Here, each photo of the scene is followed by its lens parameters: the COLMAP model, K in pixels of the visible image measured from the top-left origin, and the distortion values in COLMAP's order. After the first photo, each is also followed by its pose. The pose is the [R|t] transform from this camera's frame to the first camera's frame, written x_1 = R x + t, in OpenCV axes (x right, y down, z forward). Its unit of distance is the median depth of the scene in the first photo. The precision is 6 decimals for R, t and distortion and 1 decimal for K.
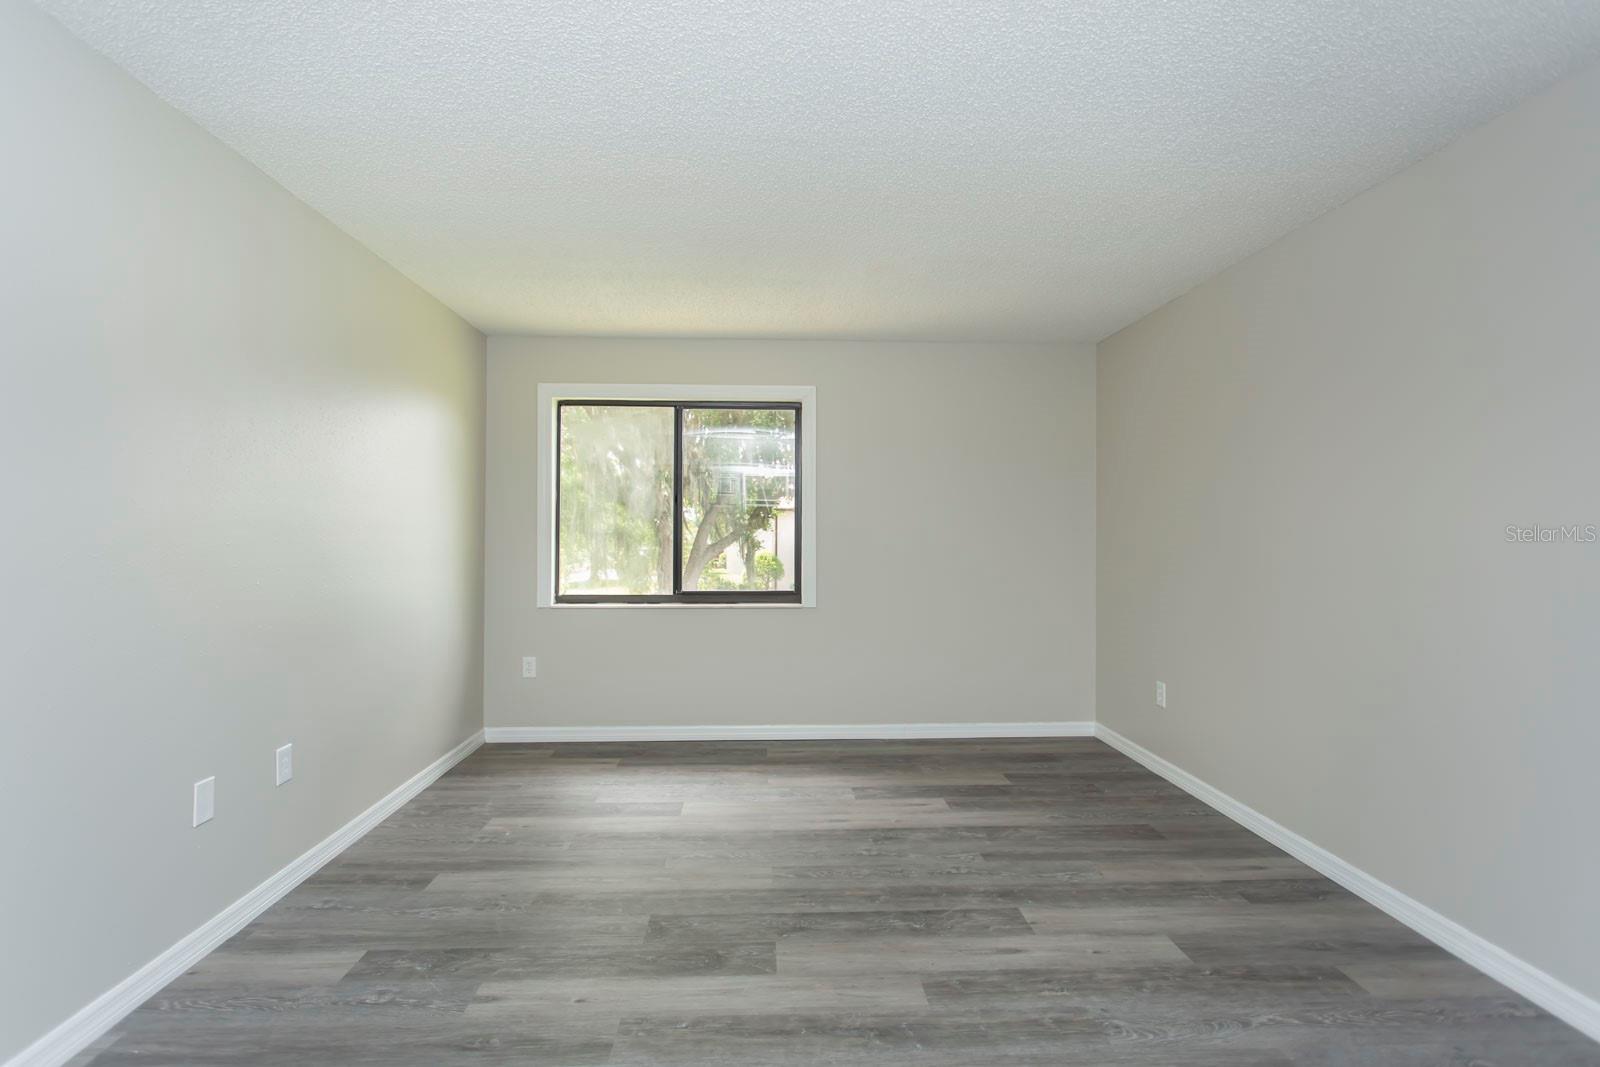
lens RADIAL K [[800.7, 0, 806.2], [0, 800.7, 525.0], [0, 0, 1]] dist [-0.000176, 0.000456]
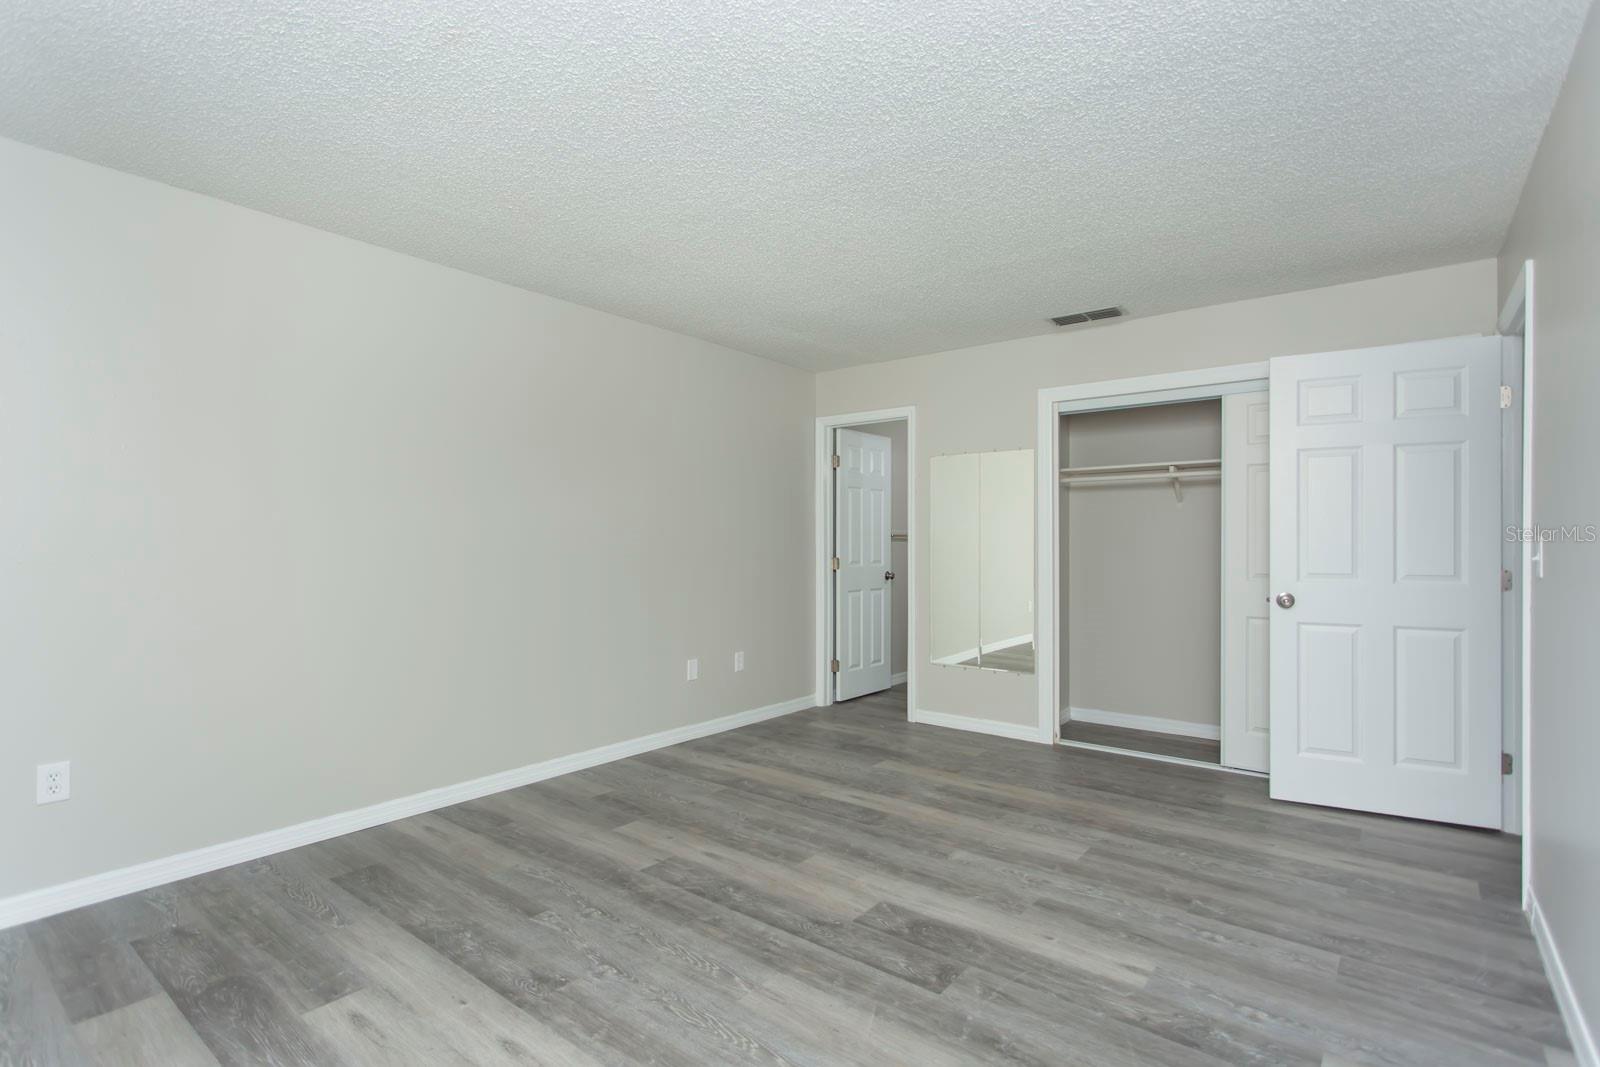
lens RADIAL K [[767.9, 0, 773.7], [0, 767.9, 541.8], [0, 0, 1]] dist [0.001767, 0.000311]
pose [[-0.735226, -0.003120, 0.677815, -0.638714], [-0.010461, 0.999923, -0.006744, 0.034902], [-0.677742, -0.012049, -0.735201, 1.807562]]
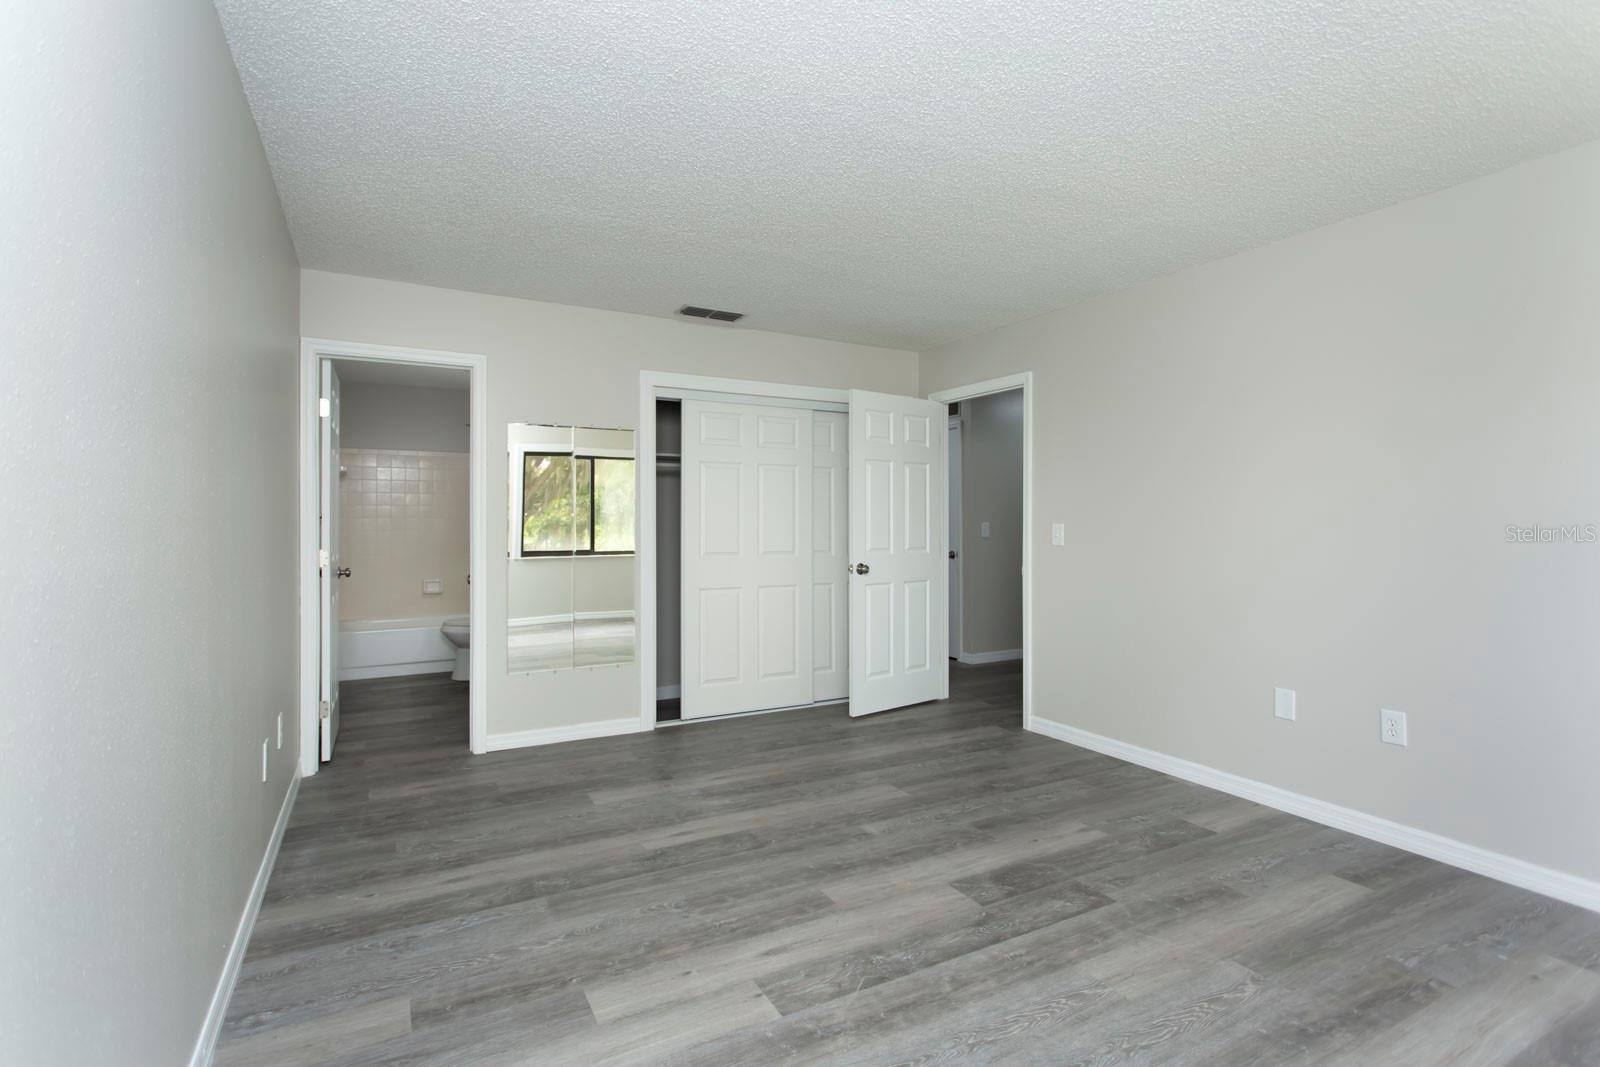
lens RADIAL K [[769.1, 0, 802.8], [0, 769.1, 524.5], [0, 0, 1]] dist [0.001430, 0.000416]
pose [[-0.903839, -0.002857, -0.427863, 0.605289], [0.001719, 0.999945, -0.010310, 0.031084], [0.427869, -0.010054, -0.903785, 1.811073]]
